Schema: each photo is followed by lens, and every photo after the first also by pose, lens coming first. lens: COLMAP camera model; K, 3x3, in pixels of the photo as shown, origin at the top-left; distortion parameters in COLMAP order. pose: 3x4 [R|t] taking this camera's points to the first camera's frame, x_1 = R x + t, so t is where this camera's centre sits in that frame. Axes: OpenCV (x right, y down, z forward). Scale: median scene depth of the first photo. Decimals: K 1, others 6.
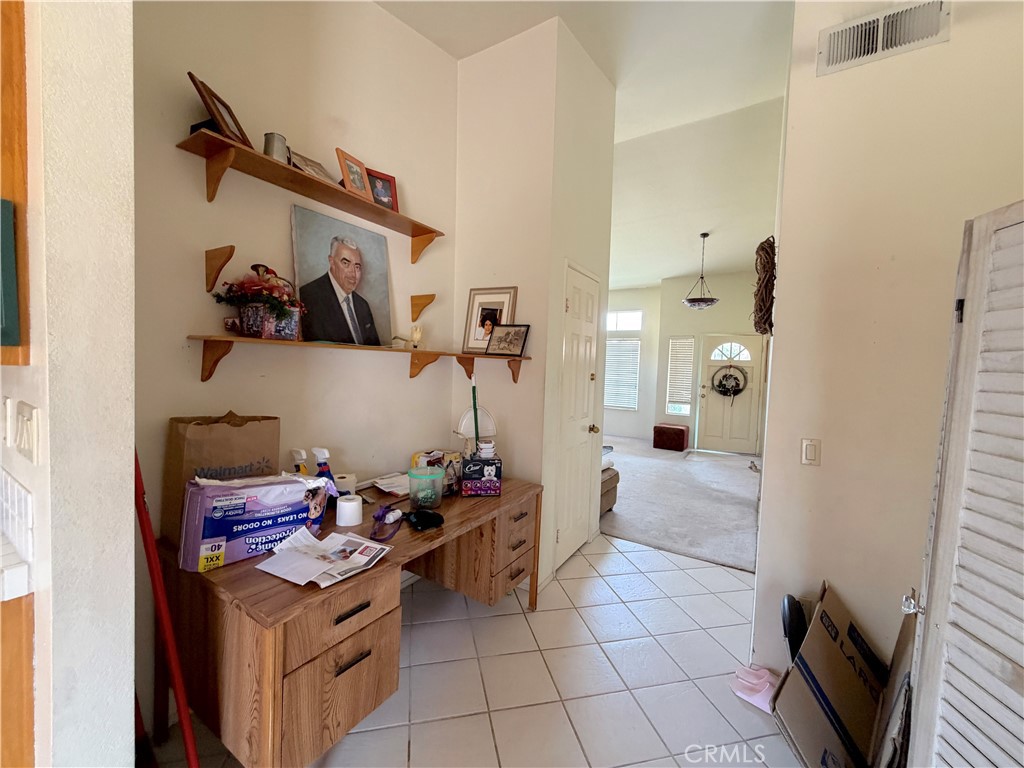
lens RADIAL K [[410.6, 0, 513.4], [0, 410.6, 384.7], [0, 0, 1]] dist [-0.000230, 0.001237]
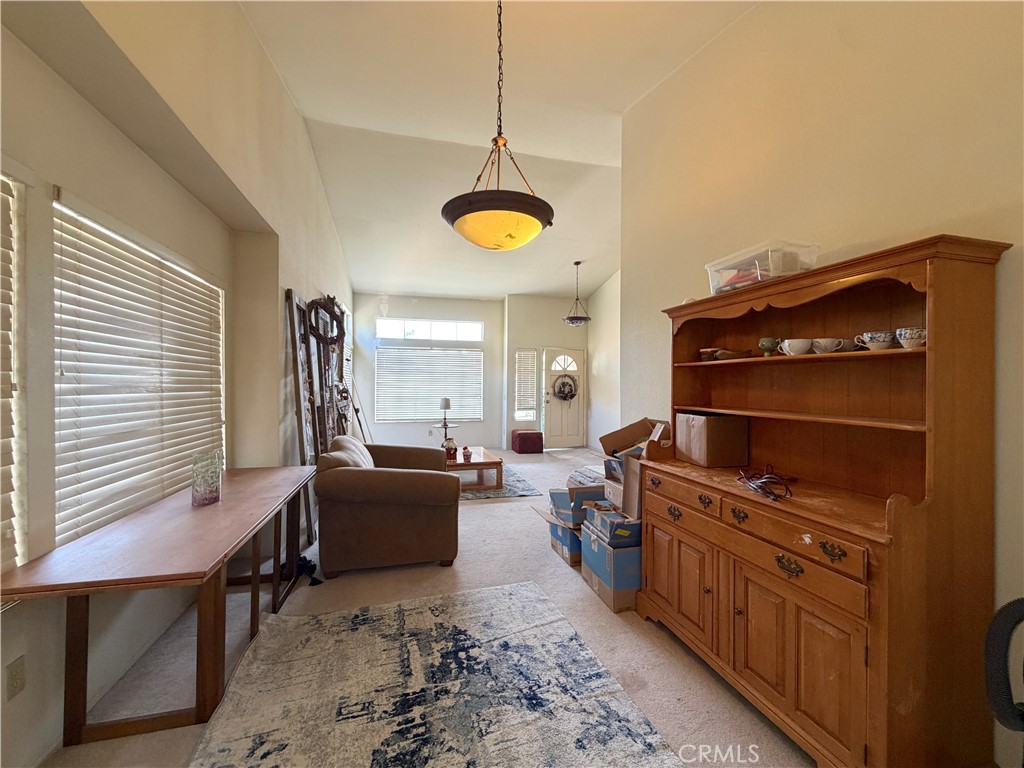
lens RADIAL K [[410.6, 0, 510.3], [0, 410.6, 386.6], [0, 0, 1]] dist [-0.000230, 0.001237]
pose [[0.683017, -0.033672, 0.729626, -0.446790], [0.048423, 0.998827, 0.000767, -0.020644], [-0.728795, 0.034807, 0.683846, 0.298505]]
